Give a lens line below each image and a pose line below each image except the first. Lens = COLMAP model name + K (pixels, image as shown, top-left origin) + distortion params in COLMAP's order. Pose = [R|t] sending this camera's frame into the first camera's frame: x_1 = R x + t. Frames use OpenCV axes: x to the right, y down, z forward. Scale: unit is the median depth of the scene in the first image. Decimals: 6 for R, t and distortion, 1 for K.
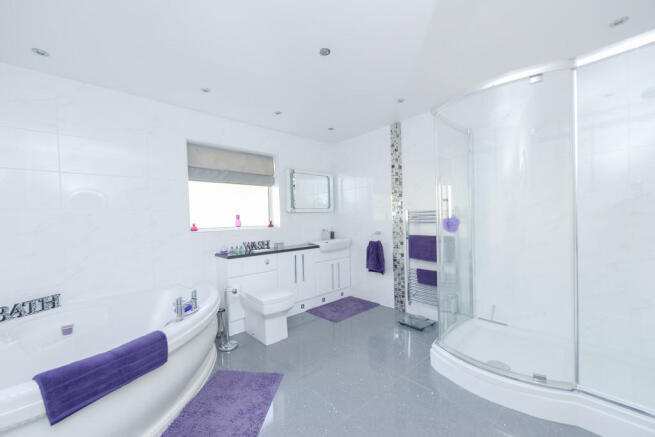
lens RADIAL K [[260.5, 0, 320.6], [0, 260.5, 222.1], [0, 0, 1]] dist [-0.002026, -0.011239]
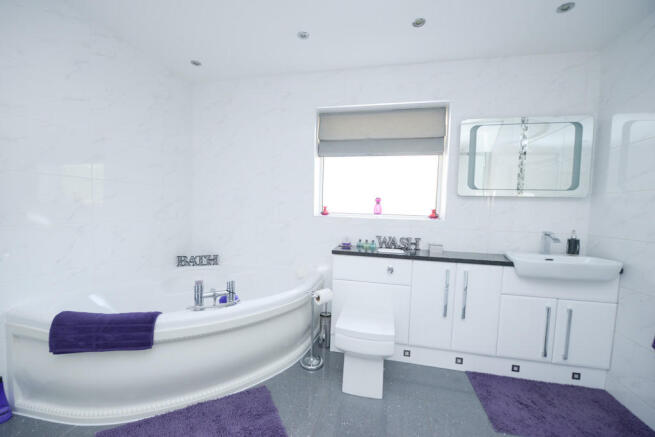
lens RADIAL K [[260.5, 0, 320.6], [0, 260.5, 222.1], [0, 0, 1]] dist [-0.002026, -0.011239]
pose [[0.552906, 0.093720, -0.827957, 0.206050], [-0.051616, 0.995598, 0.078227, -0.008513], [0.831644, -0.000516, 0.555309, 0.430343]]
